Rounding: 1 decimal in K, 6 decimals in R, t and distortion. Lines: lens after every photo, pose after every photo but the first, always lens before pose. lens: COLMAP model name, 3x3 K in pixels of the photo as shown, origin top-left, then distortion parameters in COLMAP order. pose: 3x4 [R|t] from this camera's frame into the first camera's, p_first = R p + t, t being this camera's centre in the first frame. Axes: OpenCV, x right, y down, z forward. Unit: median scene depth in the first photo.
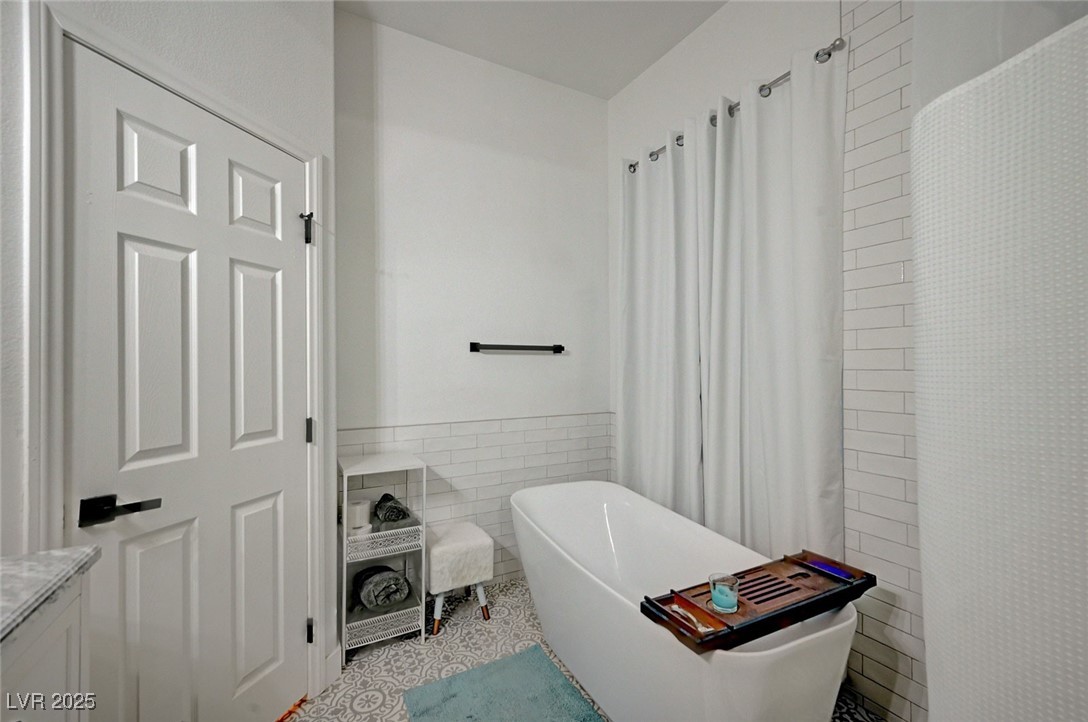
lens RADIAL K [[458.8, 0, 544.9], [0, 458.8, 362.8], [0, 0, 1]] dist [0.002503, 0.000666]
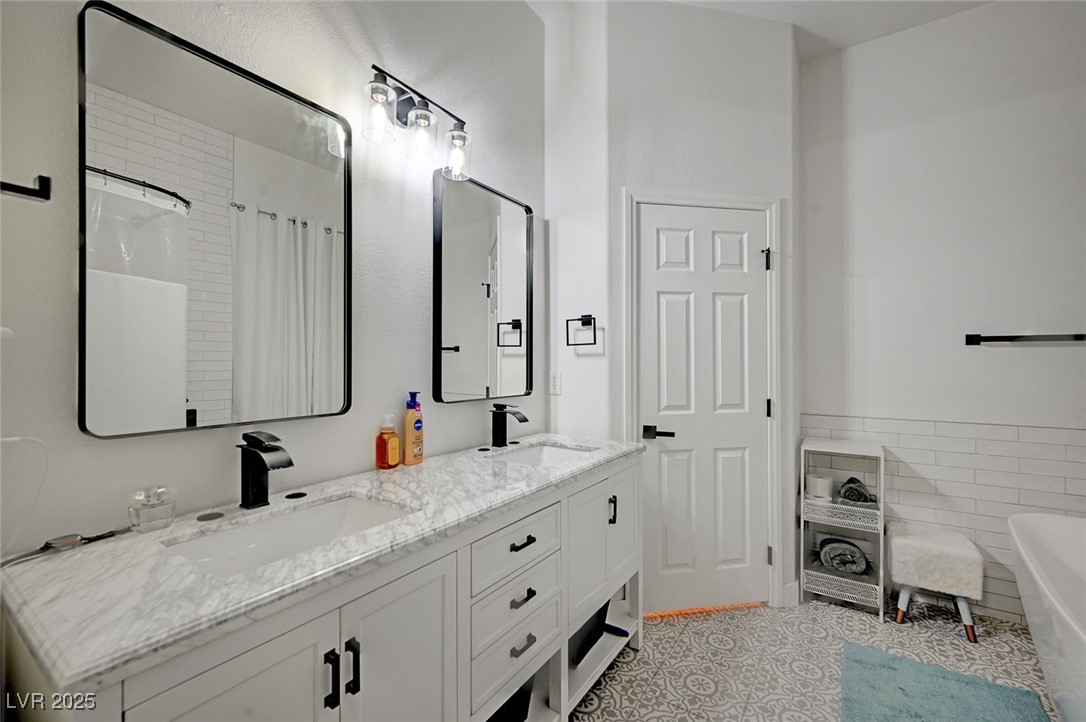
lens RADIAL K [[478.7, 0, 537.9], [0, 478.7, 359.6], [0, 0, 1]] dist [0.001444, 0.000143]
pose [[0.461398, -0.000857, -0.887193, 0.364101], [0.003524, 0.999993, 0.000866, 0.000932], [0.887186, -0.003526, 0.461398, -0.218417]]
